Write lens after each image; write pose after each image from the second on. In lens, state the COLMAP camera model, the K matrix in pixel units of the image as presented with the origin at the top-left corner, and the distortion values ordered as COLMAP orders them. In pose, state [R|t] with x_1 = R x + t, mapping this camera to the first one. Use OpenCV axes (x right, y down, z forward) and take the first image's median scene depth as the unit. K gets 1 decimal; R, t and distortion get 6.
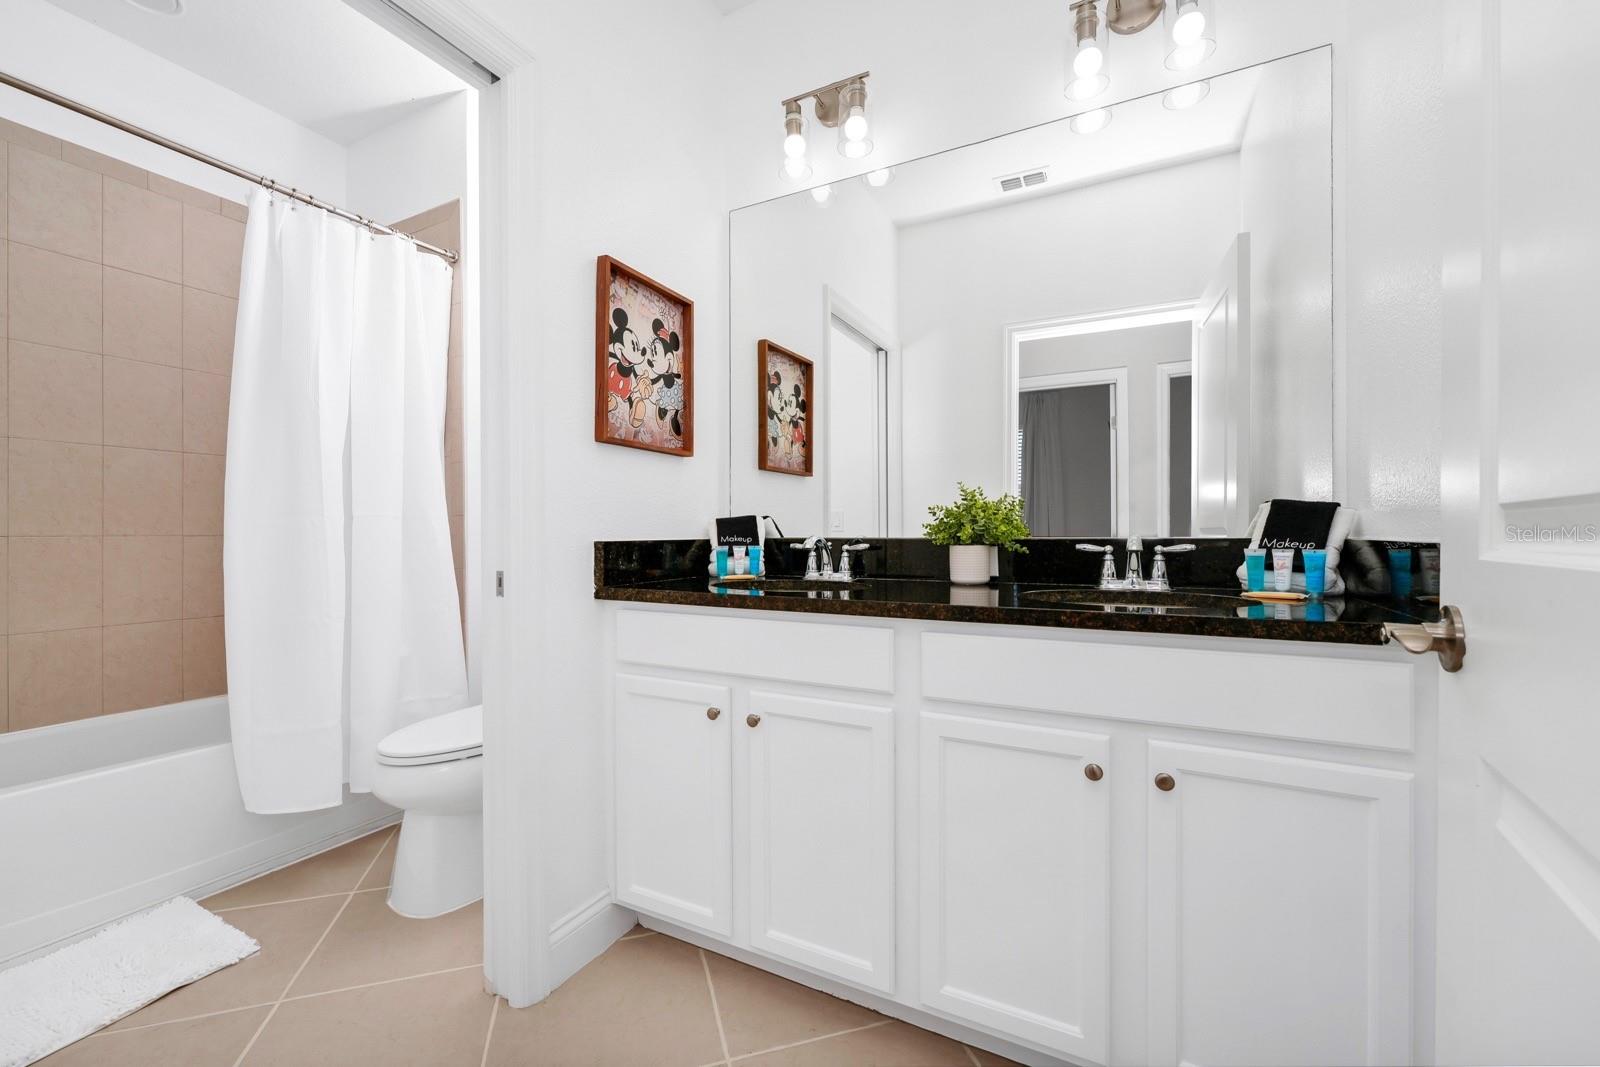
lens RADIAL K [[663.0, 0, 791.1], [0, 663.0, 521.6], [0, 0, 1]] dist [0.000503, 0.000071]
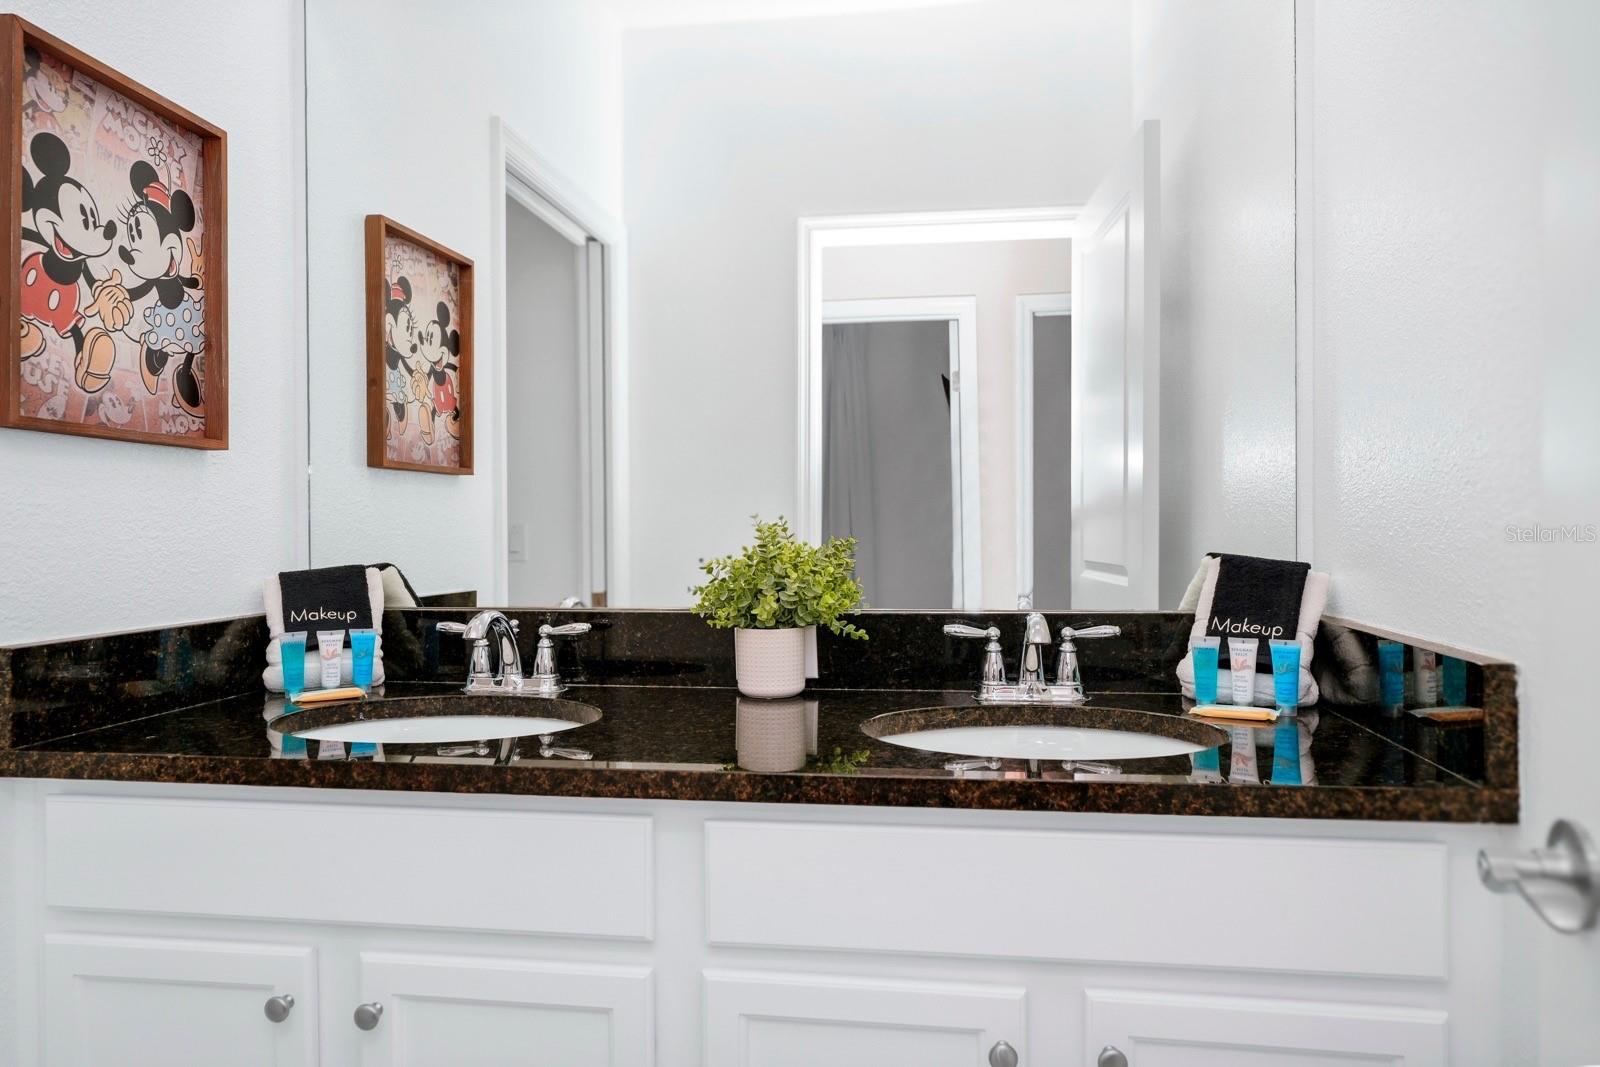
lens RADIAL K [[1102.9, 0, 800.0], [0, 1102.9, 533.5], [0, 0, 1]] dist [0.003286, -0.000480]
pose [[0.944422, -0.001911, 0.328730, -0.017086], [-0.005473, 0.999753, 0.021535, -0.060013], [-0.328690, -0.022137, 0.944178, 0.091410]]
